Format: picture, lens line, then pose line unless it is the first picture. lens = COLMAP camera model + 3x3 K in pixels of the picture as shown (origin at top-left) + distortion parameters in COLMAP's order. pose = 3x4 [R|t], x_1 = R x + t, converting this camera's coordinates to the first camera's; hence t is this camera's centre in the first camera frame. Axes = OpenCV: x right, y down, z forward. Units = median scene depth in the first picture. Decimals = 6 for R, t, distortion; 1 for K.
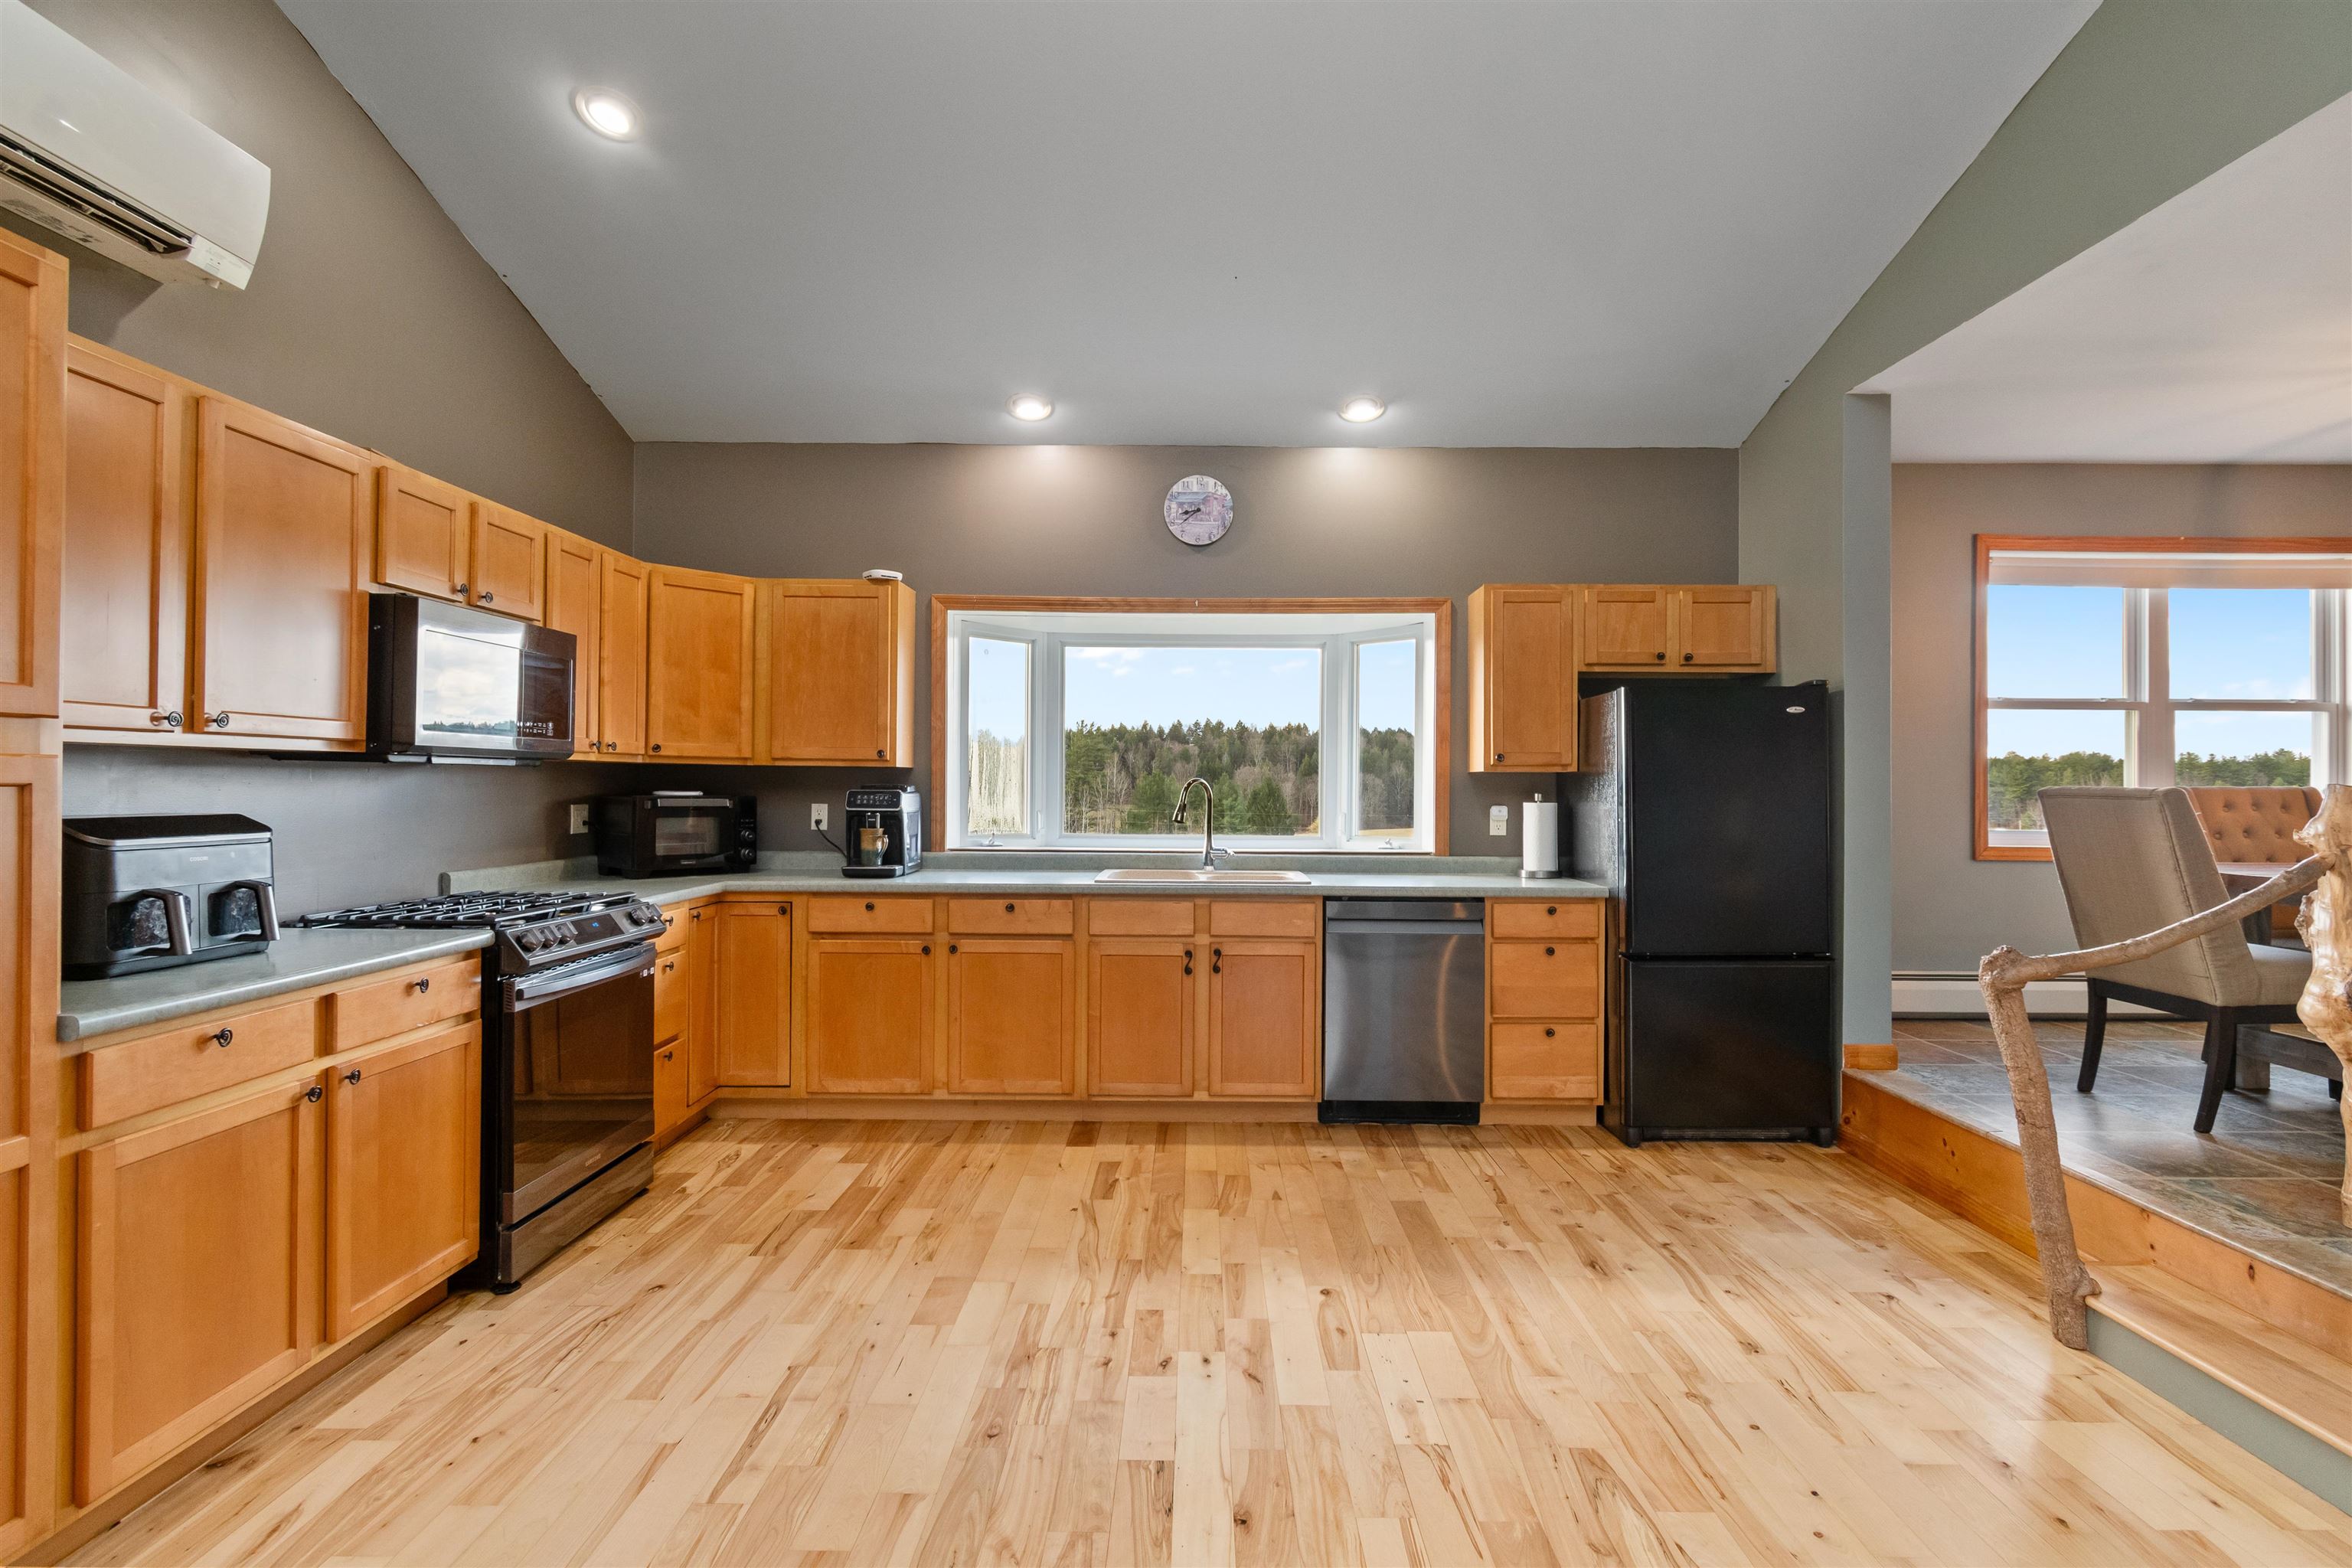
lens RADIAL K [[1136.8, 0, 1176.0], [0, 1136.8, 784.0], [0, 0, 1]] dist [0.002642, -0.000141]
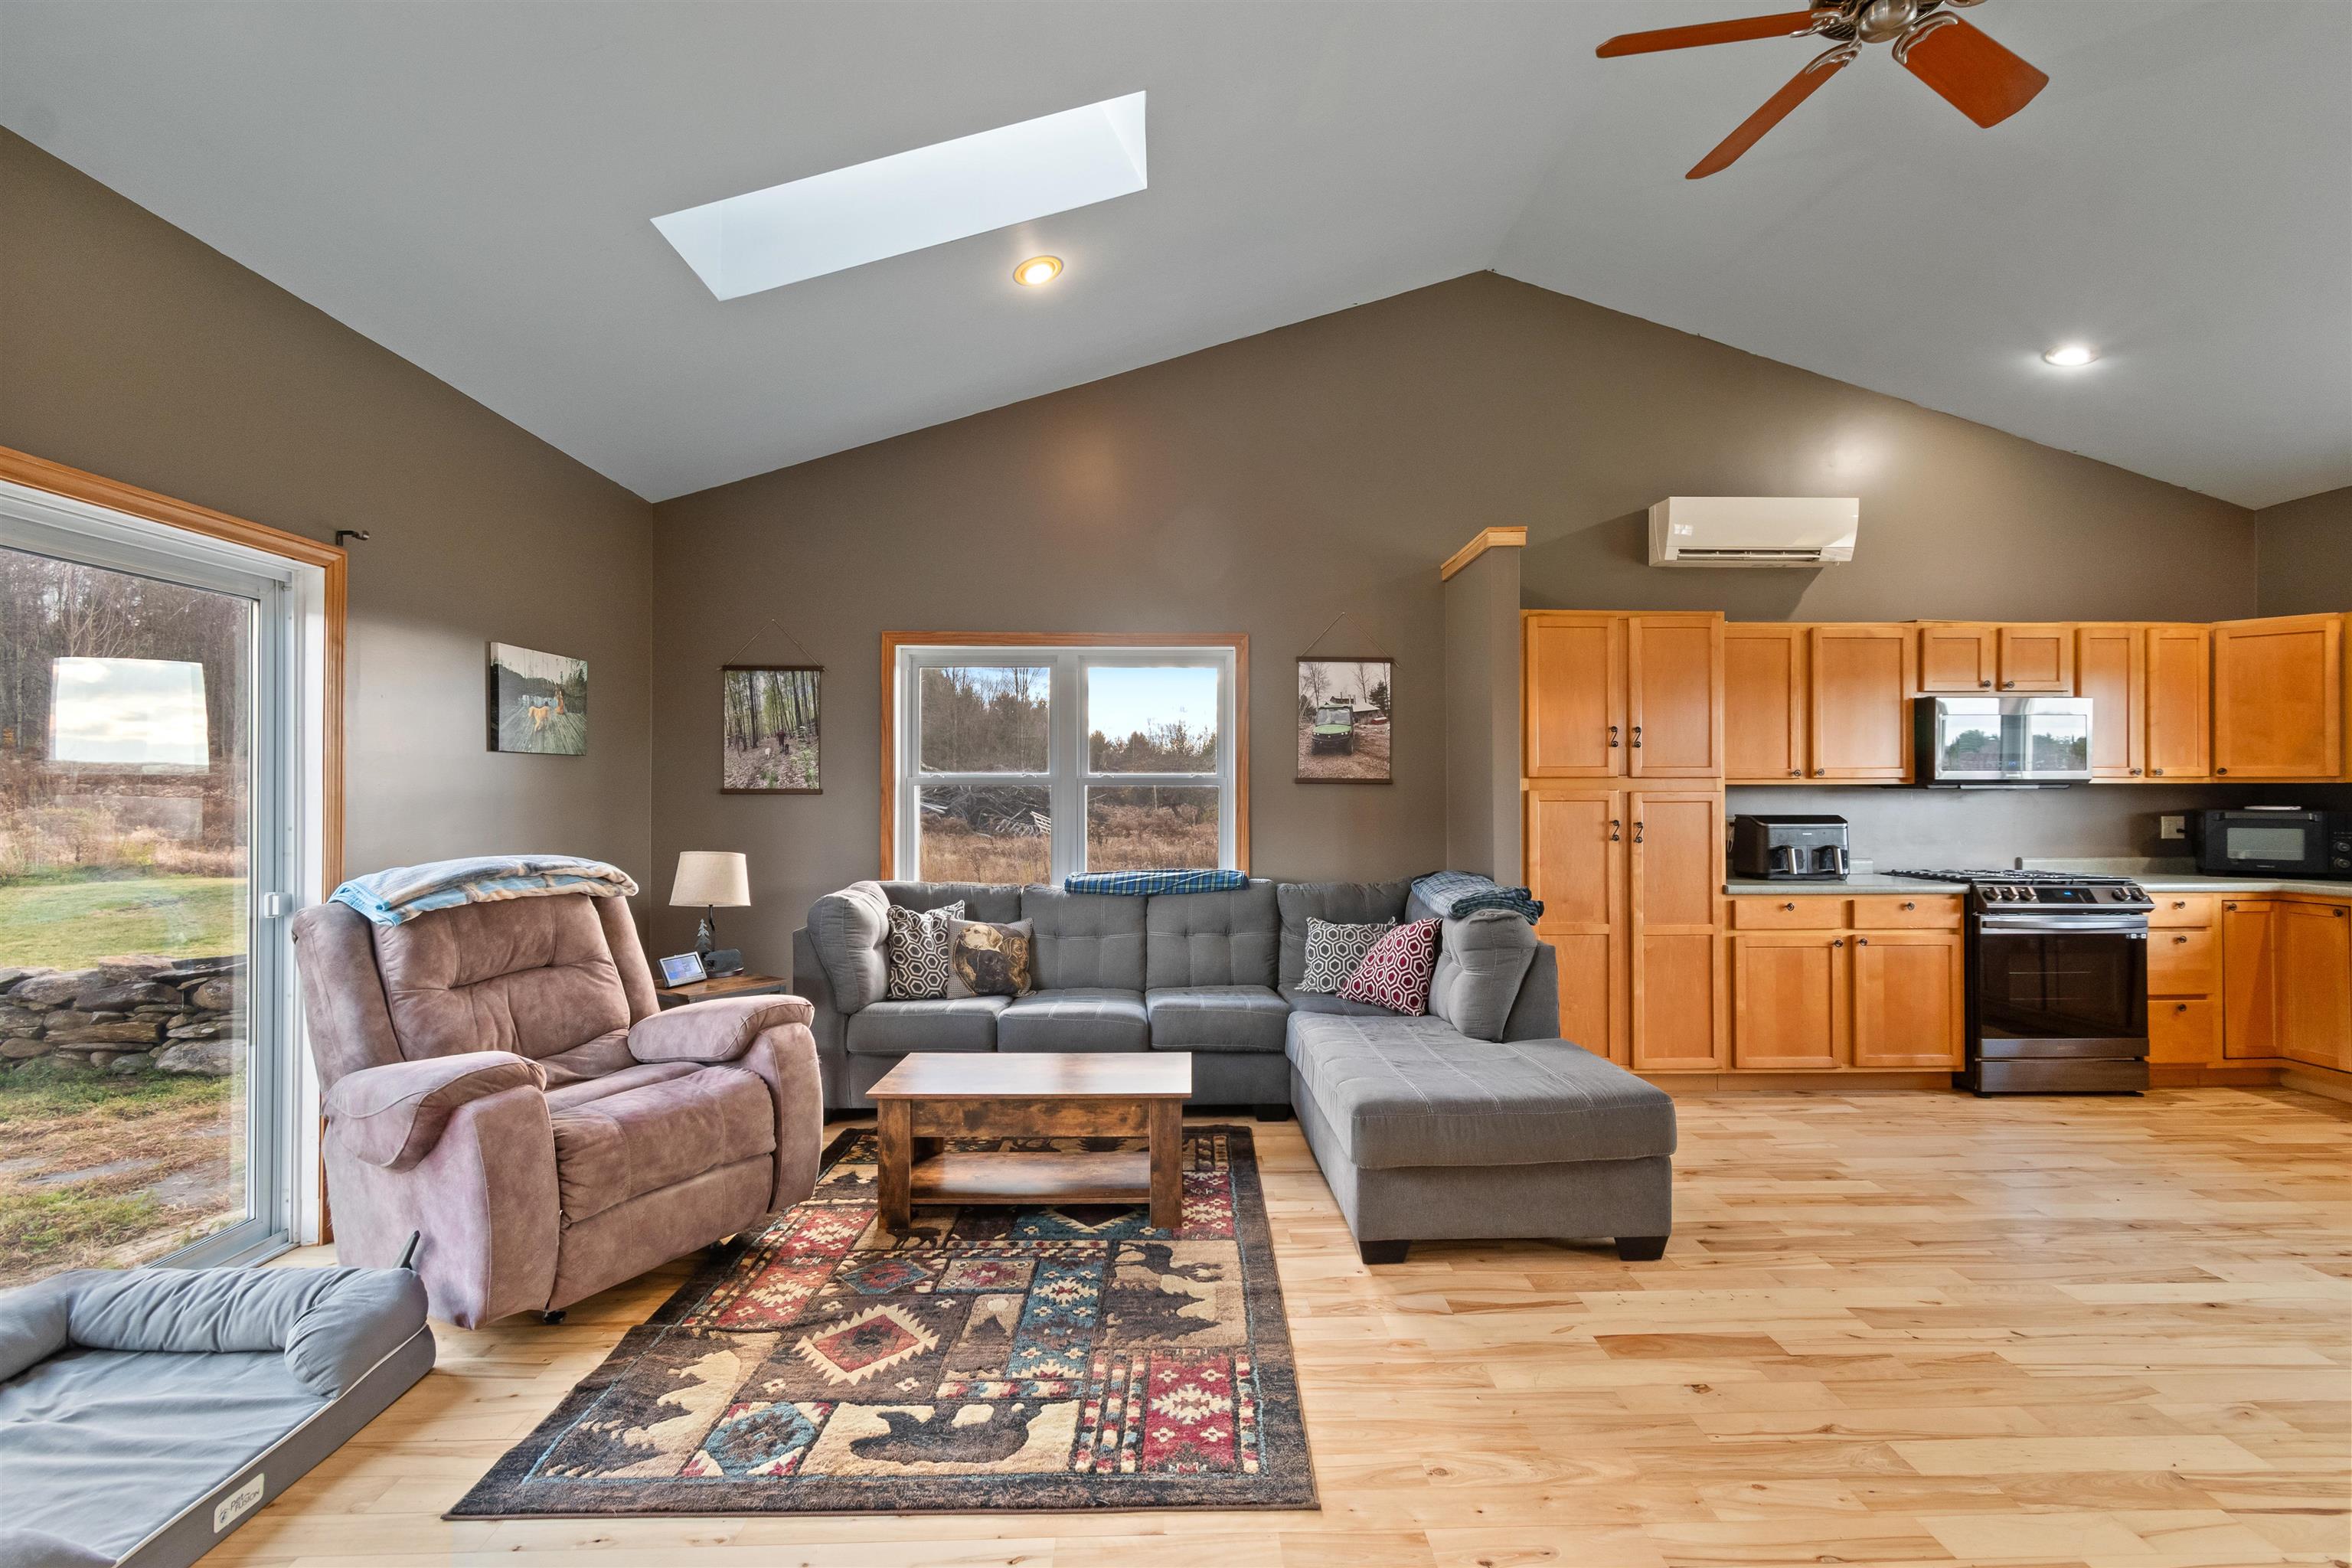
lens RADIAL K [[1029.3, 0, 1176.0], [0, 1029.3, 784.0], [0, 0, 1]] dist [0.002338, 0.000099]
pose [[0.024679, -0.017820, -0.999537, 0.952402], [0.002569, 0.999839, -0.017762, -0.000948], [0.999692, -0.002130, 0.024721, -0.251573]]
